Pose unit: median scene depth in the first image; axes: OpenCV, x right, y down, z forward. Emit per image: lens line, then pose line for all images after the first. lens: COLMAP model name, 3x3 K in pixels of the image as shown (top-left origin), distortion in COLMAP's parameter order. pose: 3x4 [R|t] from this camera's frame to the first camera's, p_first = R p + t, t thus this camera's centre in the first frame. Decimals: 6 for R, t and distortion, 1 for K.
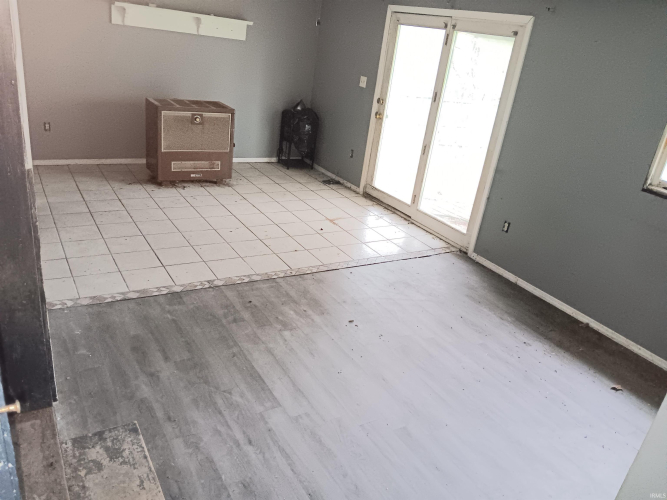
lens RADIAL K [[504.8, 0, 330.8], [0, 504.8, 253.4], [0, 0, 1]] dist [-0.003442, -0.009943]
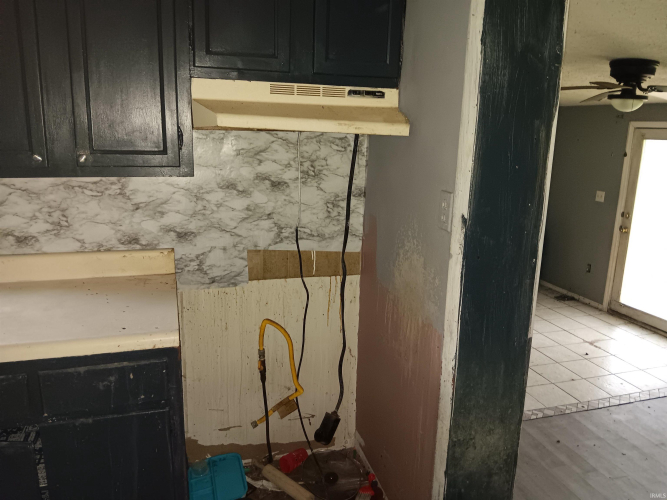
lens RADIAL K [[504.8, 0, 335.6], [0, 504.8, 244.4], [0, 0, 1]] dist [-0.003442, -0.009943]
pose [[0.957966, -0.055118, -0.281537, -0.157303], [-0.009144, 0.975004, -0.221998, -0.028454], [0.286736, 0.215241, 0.933517, -0.037418]]
